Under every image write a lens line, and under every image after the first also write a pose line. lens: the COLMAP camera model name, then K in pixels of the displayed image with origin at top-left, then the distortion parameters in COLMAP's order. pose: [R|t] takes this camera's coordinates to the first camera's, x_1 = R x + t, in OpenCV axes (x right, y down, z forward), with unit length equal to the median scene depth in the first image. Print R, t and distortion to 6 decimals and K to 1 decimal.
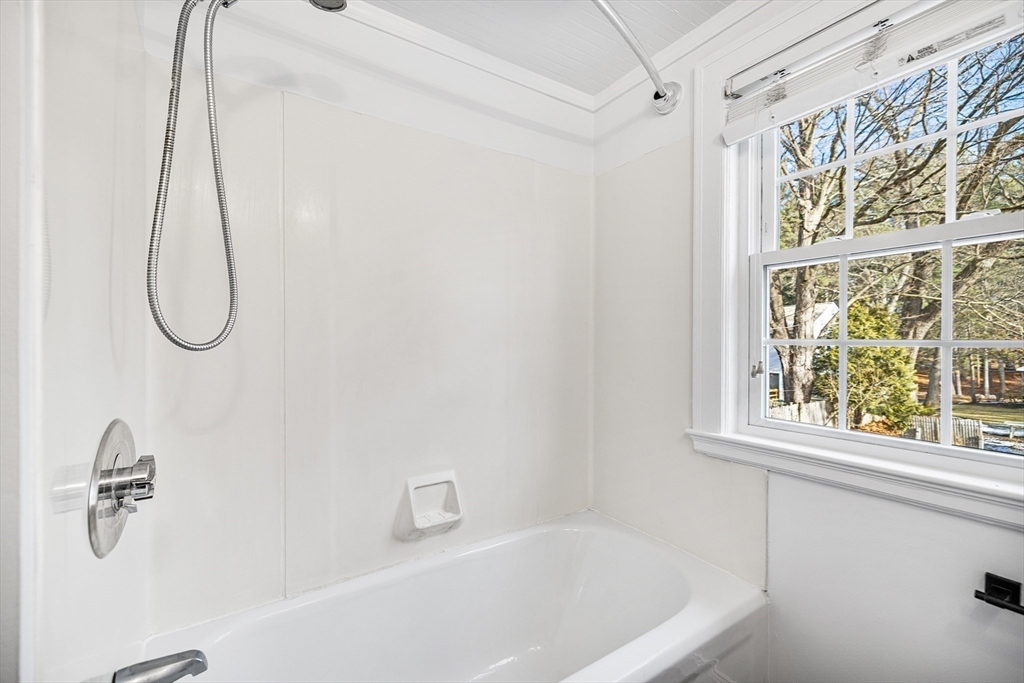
lens RADIAL K [[429.0, 0, 511.4], [0, 429.0, 340.7], [0, 0, 1]] dist [-0.001825, -0.000580]
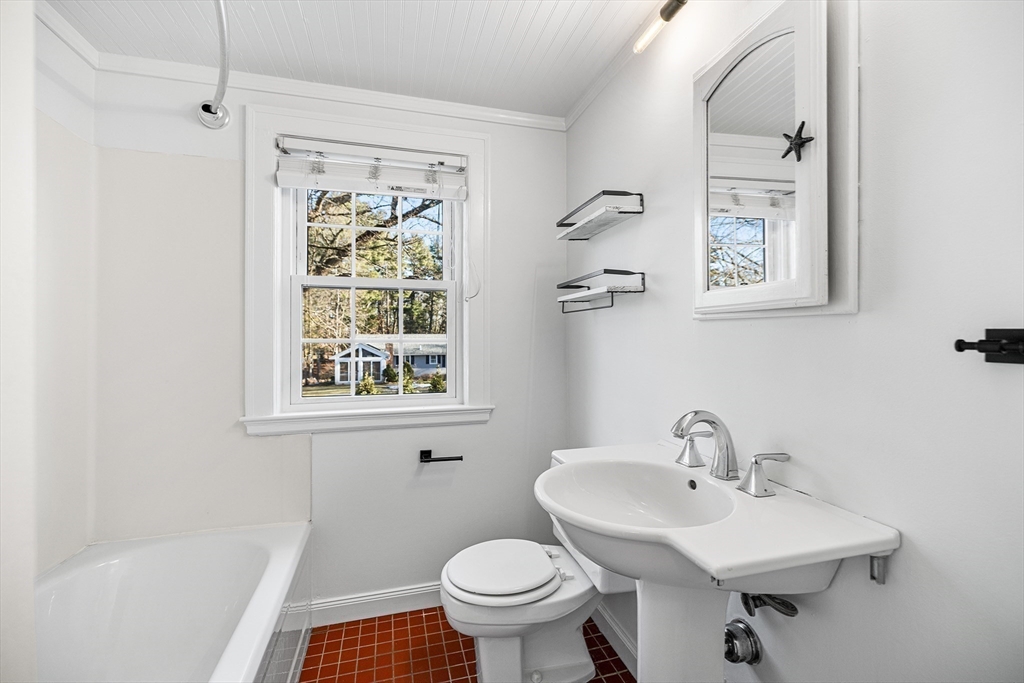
lens RADIAL K [[429.0, 0, 509.4], [0, 429.0, 337.1], [0, 0, 1]] dist [-0.001825, -0.000580]
pose [[0.292262, -0.001065, 0.956338, -0.482396], [0.005569, 0.999984, -0.000588, -0.004387], [-0.956322, 0.005498, 0.292264, -0.022054]]
